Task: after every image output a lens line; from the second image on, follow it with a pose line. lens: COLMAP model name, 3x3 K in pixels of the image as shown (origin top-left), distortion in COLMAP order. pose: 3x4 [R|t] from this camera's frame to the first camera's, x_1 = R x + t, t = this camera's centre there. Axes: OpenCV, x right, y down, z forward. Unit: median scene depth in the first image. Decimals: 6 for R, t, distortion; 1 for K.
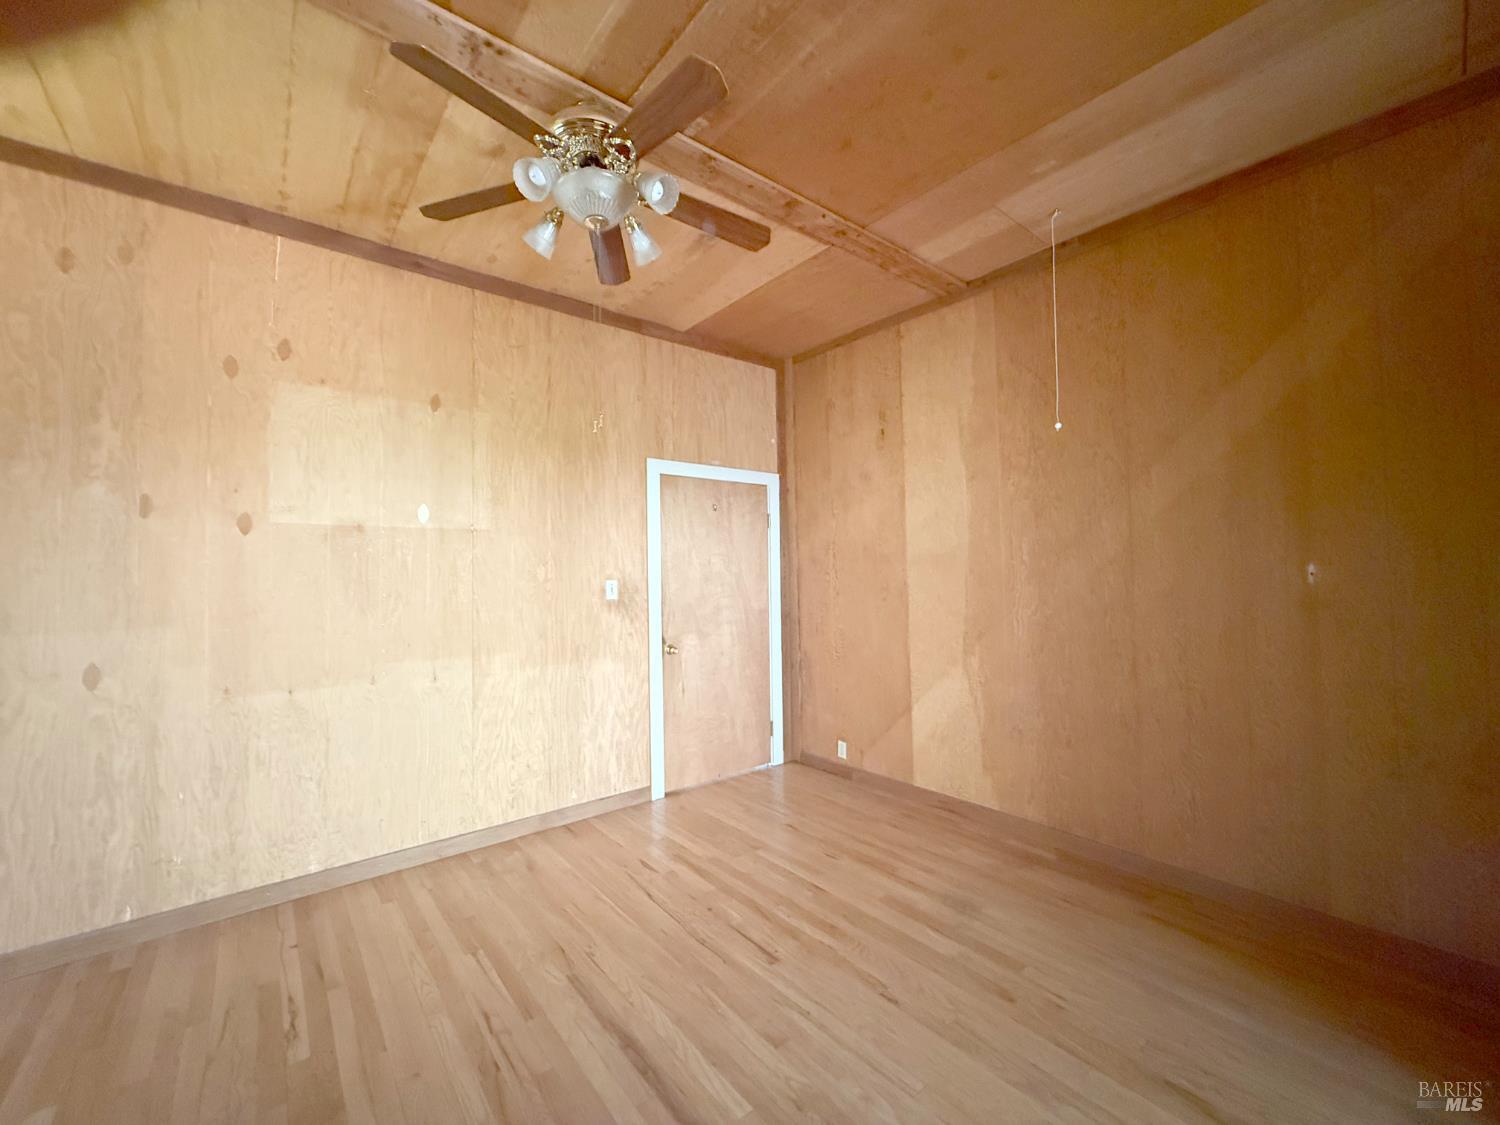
lens RADIAL K [[600.3, 0, 745.9], [0, 600.3, 562.0], [0, 0, 1]] dist [0.000850, -0.000005]
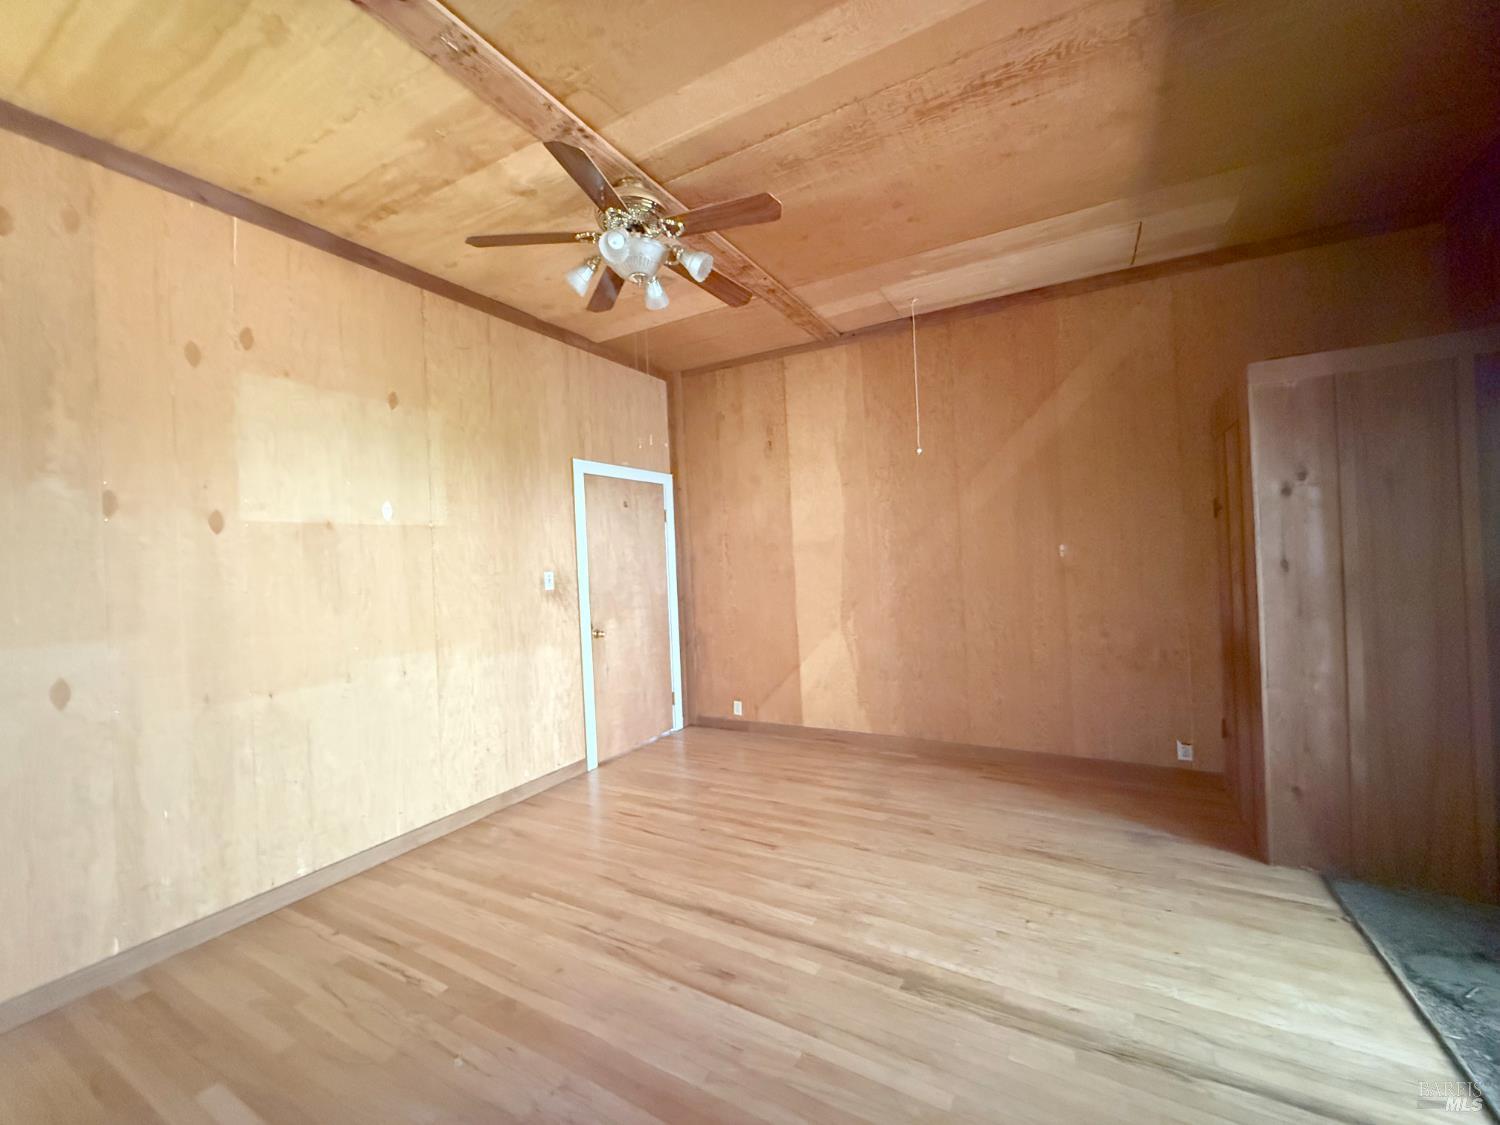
lens RADIAL K [[600.3, 0, 745.9], [0, 600.3, 562.0], [0, 0, 1]] dist [0.000850, -0.000005]
pose [[0.931442, -0.027769, 0.362829, -0.338852], [0.022416, 0.999569, 0.018956, -0.000037], [-0.363199, -0.009523, 0.931663, -0.155218]]
